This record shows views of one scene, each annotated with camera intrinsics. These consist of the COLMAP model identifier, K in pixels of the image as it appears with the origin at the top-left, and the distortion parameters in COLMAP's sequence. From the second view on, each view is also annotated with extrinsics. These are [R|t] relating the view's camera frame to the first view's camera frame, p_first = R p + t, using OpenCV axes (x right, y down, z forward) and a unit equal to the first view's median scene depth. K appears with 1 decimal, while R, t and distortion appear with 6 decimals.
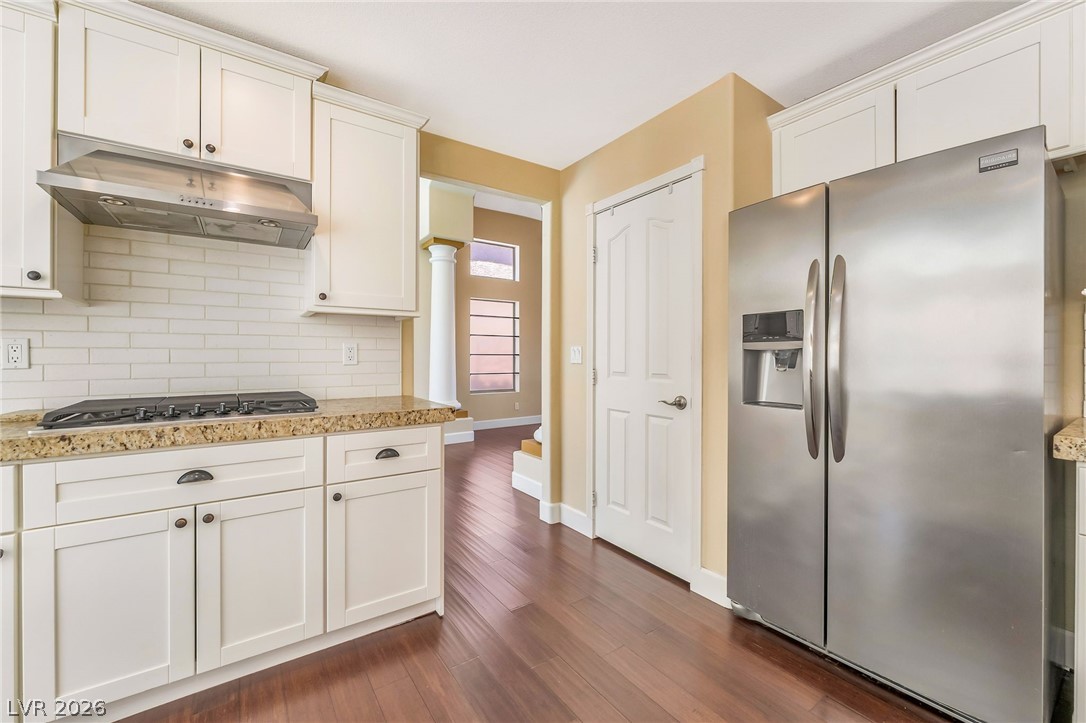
lens RADIAL K [[441.1, 0, 544.8], [0, 441.1, 353.7], [0, 0, 1]] dist [-0.014389, -0.000036]
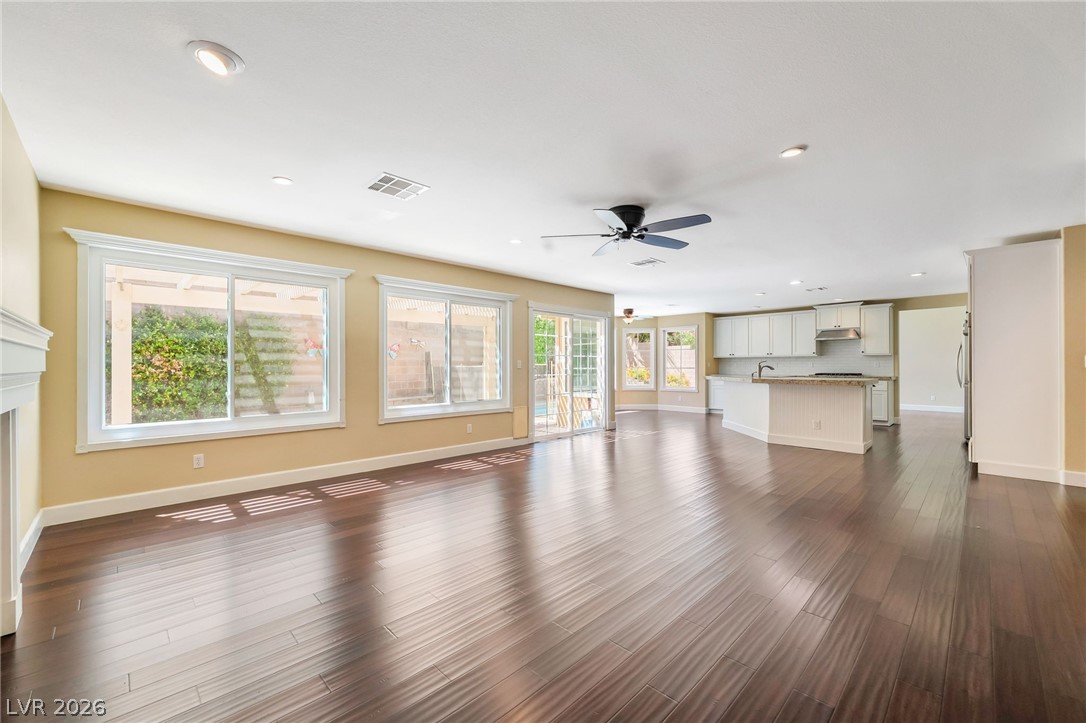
lens RADIAL K [[441.1, 0, 539.9], [0, 441.1, 367.7], [0, 0, 1]] dist [-0.014389, -0.000036]
pose [[0.161673, 0.001578, -0.986843, 3.407848], [0.003993, 0.999989, 0.002253, 0.010708], [0.986836, -0.004305, 0.161665, -3.040218]]
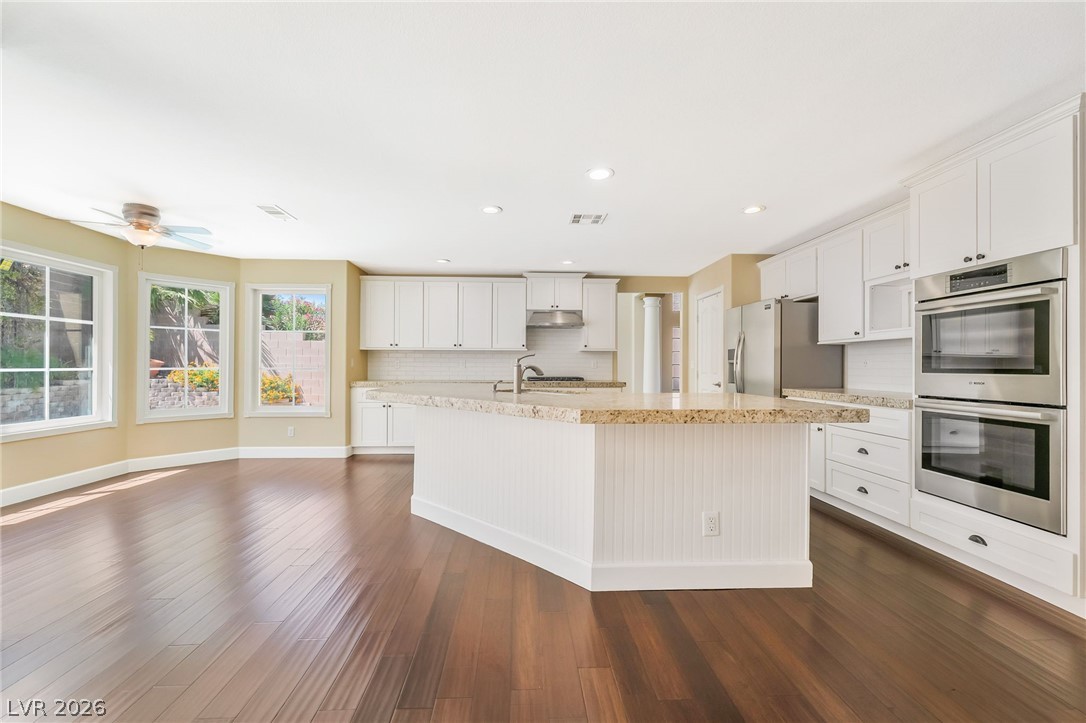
lens RADIAL K [[441.1, 0, 537.9], [0, 441.1, 365.9], [0, 0, 1]] dist [-0.014389, -0.000036]
pose [[0.846133, 0.003821, -0.532957, 0.888875], [-0.003307, 0.999993, 0.001919, 0.006014], [0.532961, 0.000139, 0.846140, -1.853509]]
